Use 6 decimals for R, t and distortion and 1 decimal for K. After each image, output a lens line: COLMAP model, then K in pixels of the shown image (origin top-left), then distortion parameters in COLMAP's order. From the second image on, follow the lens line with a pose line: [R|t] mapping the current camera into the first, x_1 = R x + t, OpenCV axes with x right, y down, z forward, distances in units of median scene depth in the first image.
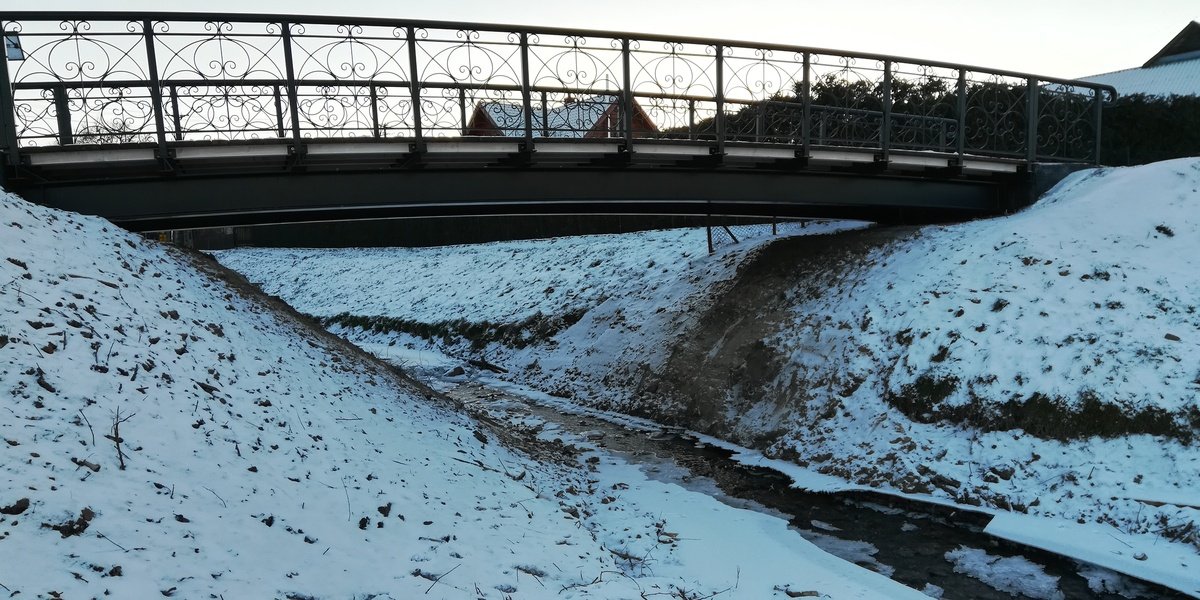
lens RADIAL K [[893.9, 0, 601.6], [0, 893.9, 292.4], [0, 0, 1]] dist [0.051403, -0.096625]
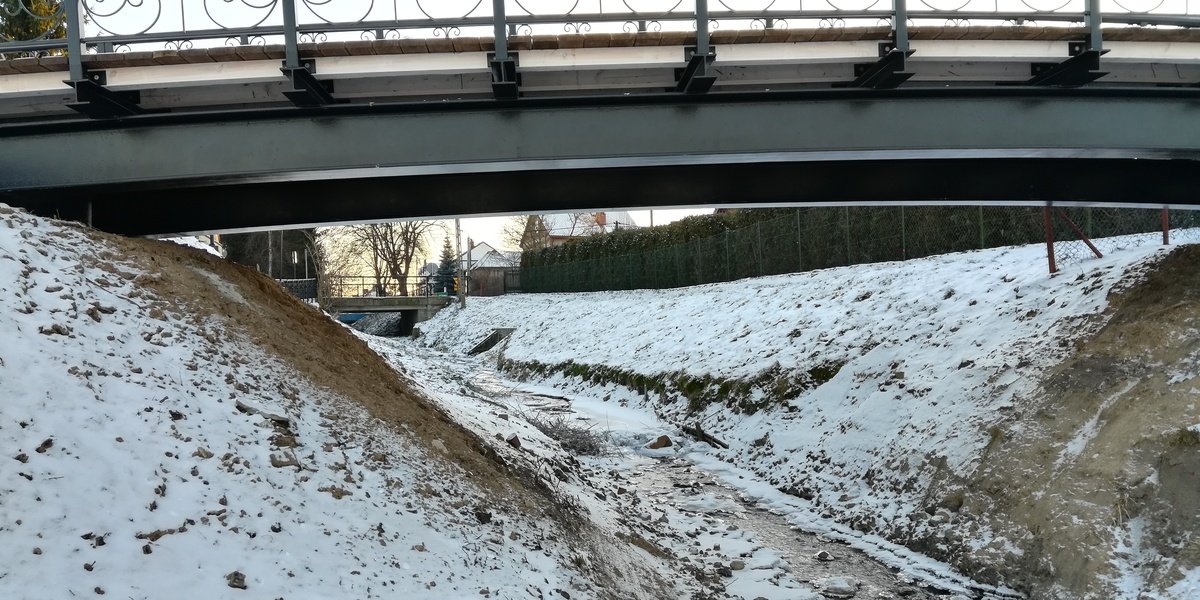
lens RADIAL K [[893.9, 0, 601.6], [0, 893.9, 292.4], [0, 0, 1]] dist [0.051403, -0.096625]
pose [[0.951272, 0.000352, -0.308353, 0.017674], [-0.018553, 0.998253, -0.056096, 0.009425], [0.307795, 0.059083, 0.949616, 0.315479]]
